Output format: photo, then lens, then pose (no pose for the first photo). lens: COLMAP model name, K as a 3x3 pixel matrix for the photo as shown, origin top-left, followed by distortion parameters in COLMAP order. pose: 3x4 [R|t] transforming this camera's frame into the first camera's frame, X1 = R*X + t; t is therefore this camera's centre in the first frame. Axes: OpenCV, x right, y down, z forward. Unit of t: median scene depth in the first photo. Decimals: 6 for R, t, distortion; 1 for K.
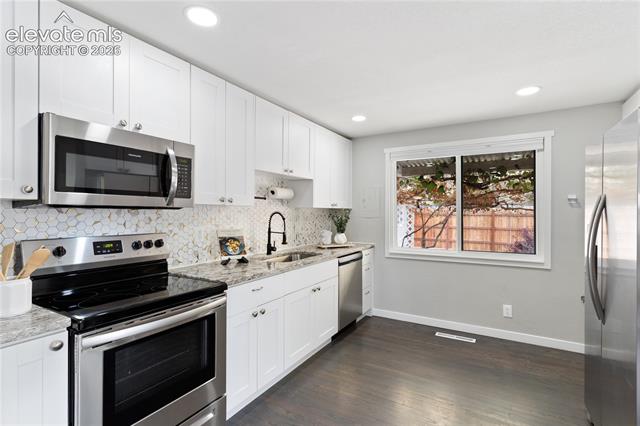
lens RADIAL K [[306.3, 0, 322.0], [0, 306.3, 210.7], [0, 0, 1]] dist [0.012639, -0.000384]
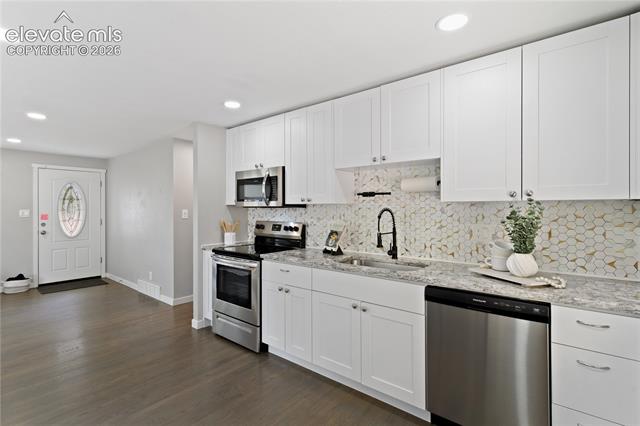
lens RADIAL K [[306.3, 0, 322.0], [0, 306.3, 210.7], [0, 0, 1]] dist [0.012639, -0.000384]
pose [[-0.141778, -0.001291, -0.989898, 0.902441], [0.003954, 0.999990, -0.001871, 0.012934], [0.989891, -0.004179, -0.141771, 1.192722]]
